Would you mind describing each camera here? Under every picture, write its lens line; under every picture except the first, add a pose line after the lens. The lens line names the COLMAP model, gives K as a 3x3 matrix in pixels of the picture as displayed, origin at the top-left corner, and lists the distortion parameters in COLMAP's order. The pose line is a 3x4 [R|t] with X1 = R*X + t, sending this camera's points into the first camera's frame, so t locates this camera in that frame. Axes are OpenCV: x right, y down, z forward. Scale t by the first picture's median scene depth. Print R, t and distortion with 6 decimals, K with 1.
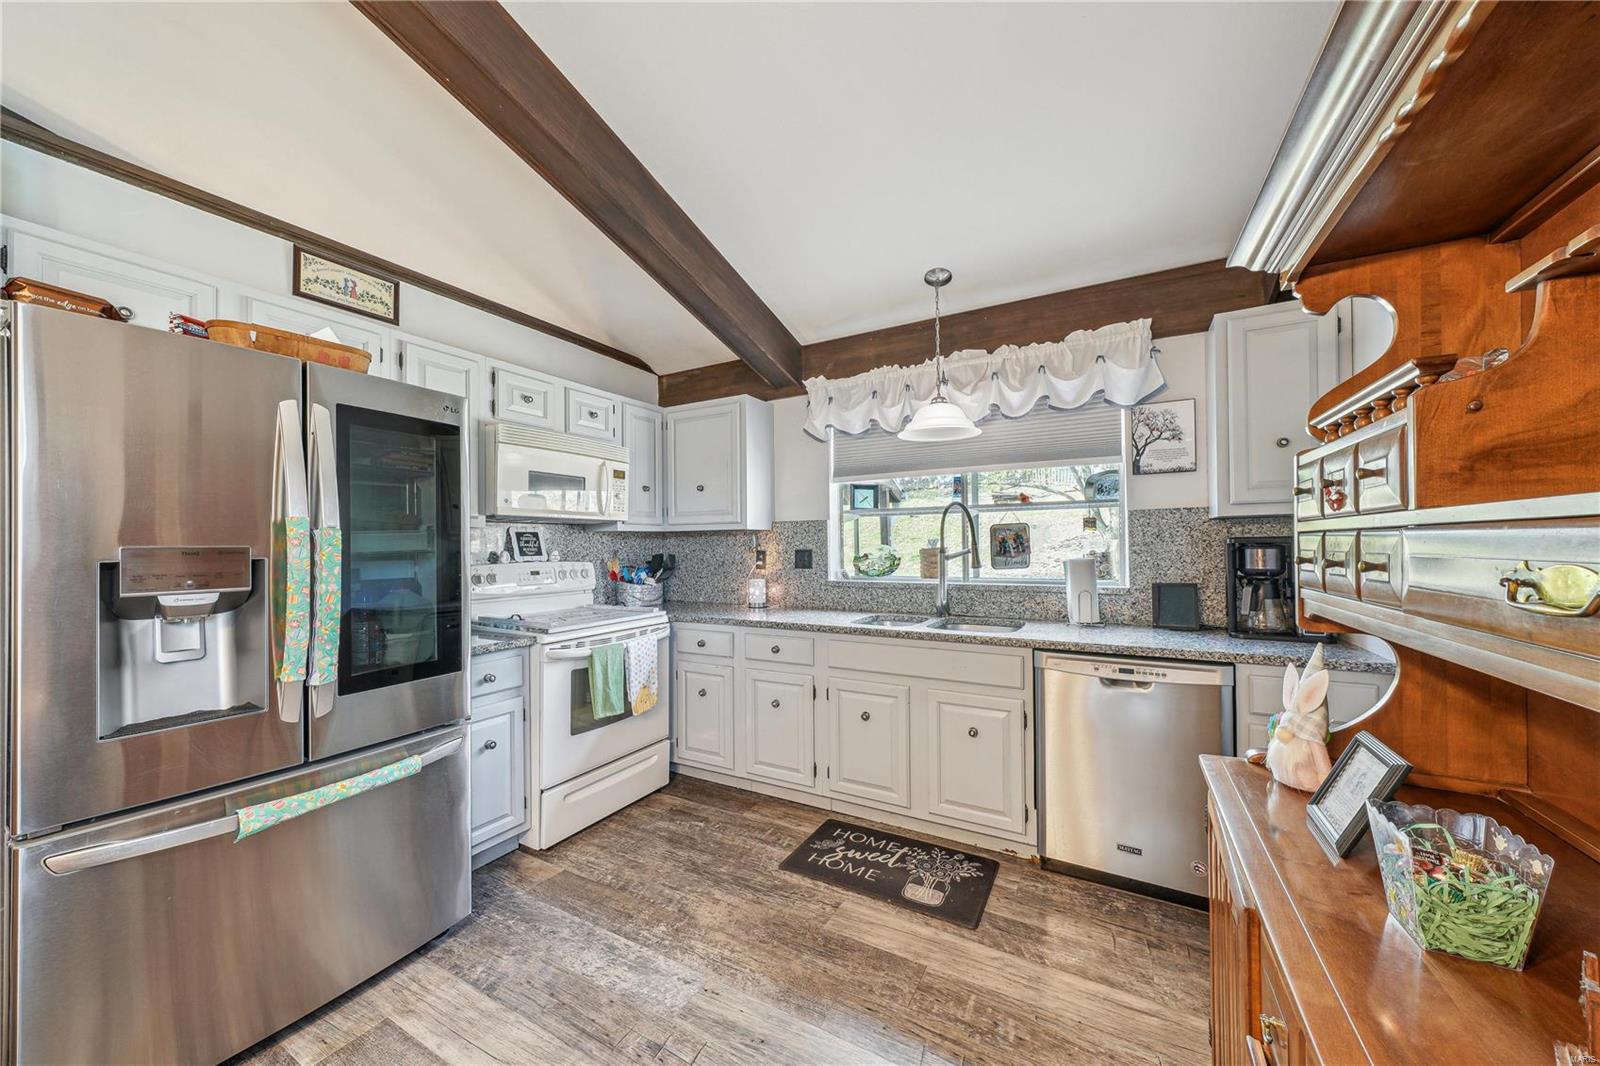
lens RADIAL K [[573.7, 0, 795.7], [0, 573.7, 538.5], [0, 0, 1]] dist [-0.000004, -0.000042]
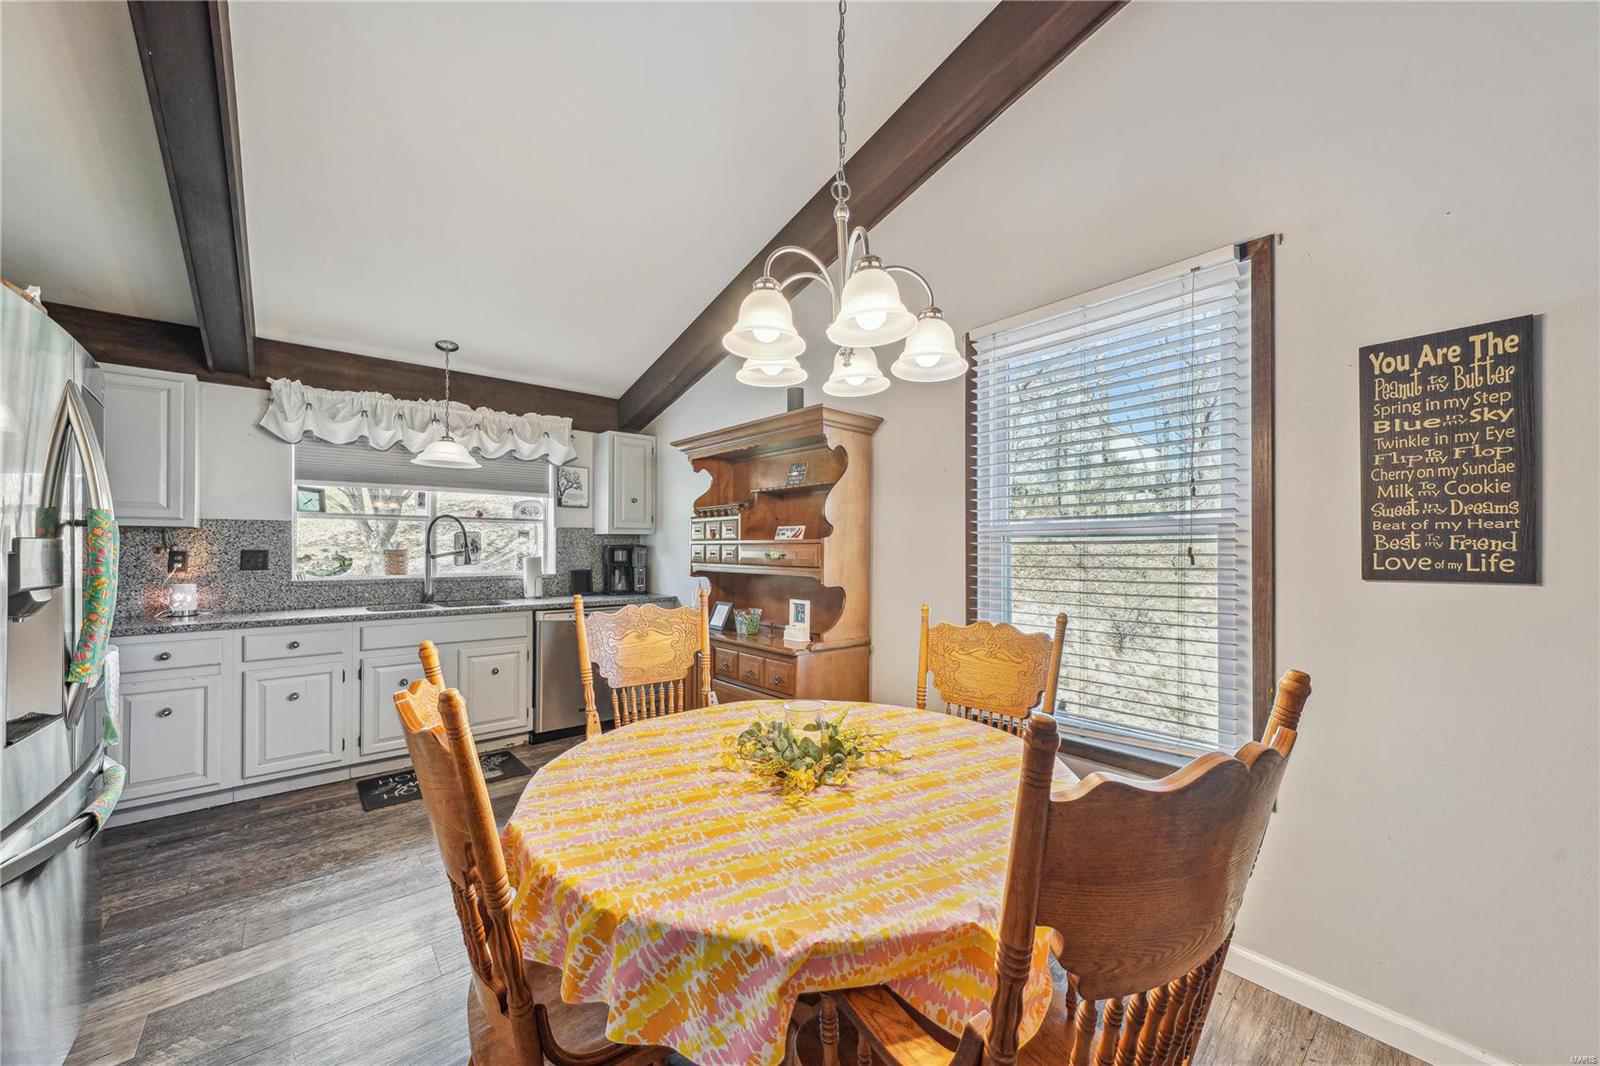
lens RADIAL K [[605.3, 0, 798.5], [0, 605.3, 544.5], [0, 0, 1]] dist [0.000534, 0.000017]
pose [[0.333590, 0.016592, 0.942572, -0.787709], [-0.016322, 0.999797, -0.011822, 0.008429], [-0.942577, -0.011441, 0.333793, -0.238482]]
